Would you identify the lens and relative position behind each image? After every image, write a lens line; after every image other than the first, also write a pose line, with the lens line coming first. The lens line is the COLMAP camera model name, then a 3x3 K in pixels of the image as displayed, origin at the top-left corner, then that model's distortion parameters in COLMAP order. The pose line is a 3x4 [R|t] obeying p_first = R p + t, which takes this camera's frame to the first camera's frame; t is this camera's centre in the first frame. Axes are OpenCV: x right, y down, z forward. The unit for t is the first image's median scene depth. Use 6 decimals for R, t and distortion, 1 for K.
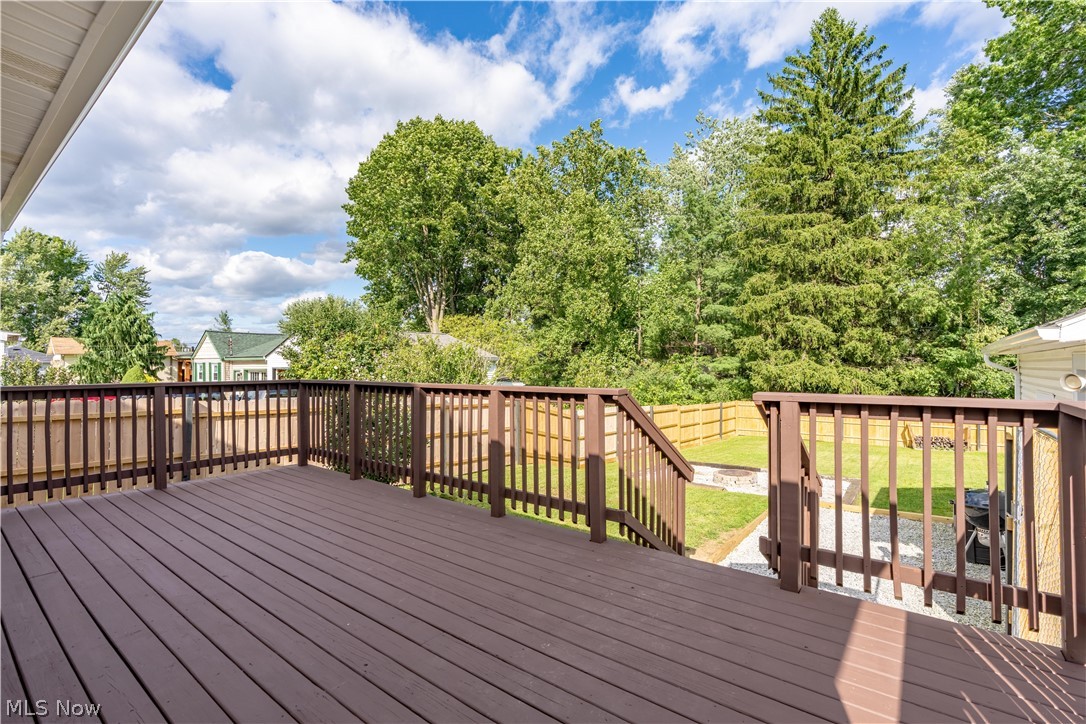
lens RADIAL K [[491.7, 0, 549.2], [0, 491.7, 357.5], [0, 0, 1]] dist [0.001137, -0.003858]
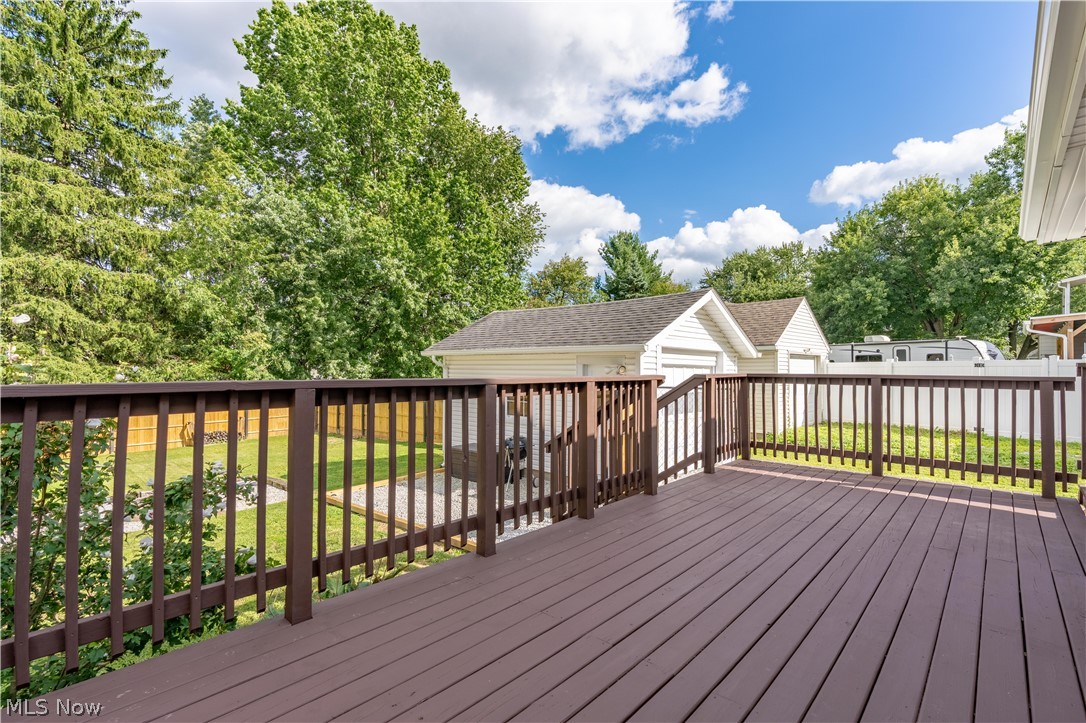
lens RADIAL K [[491.7, 0, 548.5], [0, 491.7, 370.4], [0, 0, 1]] dist [0.001137, -0.003858]
pose [[0.101567, -0.011074, 0.994767, -0.163433], [-0.014804, 0.999811, 0.012641, 0.005707], [-0.994719, -0.016010, 0.101384, 0.156224]]
